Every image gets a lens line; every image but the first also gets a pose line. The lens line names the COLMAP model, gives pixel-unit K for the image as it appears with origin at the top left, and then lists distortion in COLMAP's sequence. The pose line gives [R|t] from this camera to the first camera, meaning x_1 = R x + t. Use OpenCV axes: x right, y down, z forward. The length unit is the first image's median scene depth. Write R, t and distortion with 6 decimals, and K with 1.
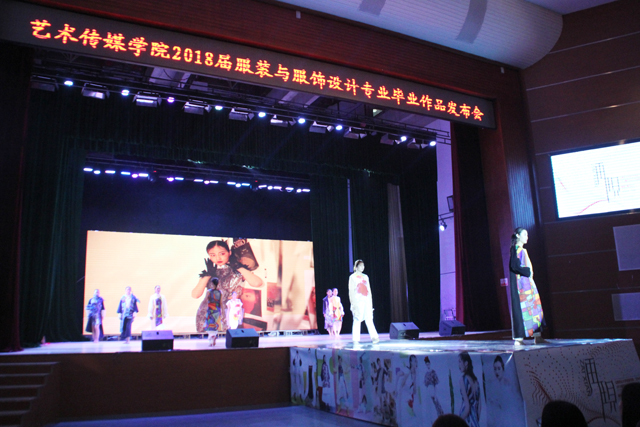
lens RADIAL K [[541.7, 0, 323.3], [0, 541.7, 203.3], [0, 0, 1]] dist [-0.139438, 0.082142]
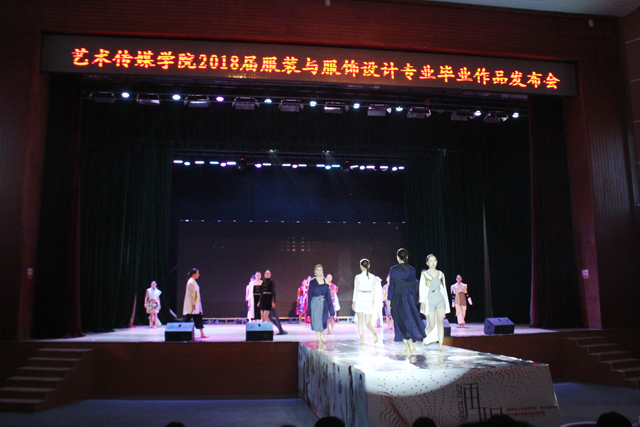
lens RADIAL K [[593.3, 0, 311.1], [0, 593.3, 206.3], [0, 0, 1]] dist [-0.072552, 0.000000]
pose [[0.944267, -0.026221, -0.328135, 0.263781], [0.049546, 0.996788, 0.062924, -0.051385], [0.325431, -0.075675, 0.942533, -0.047128]]
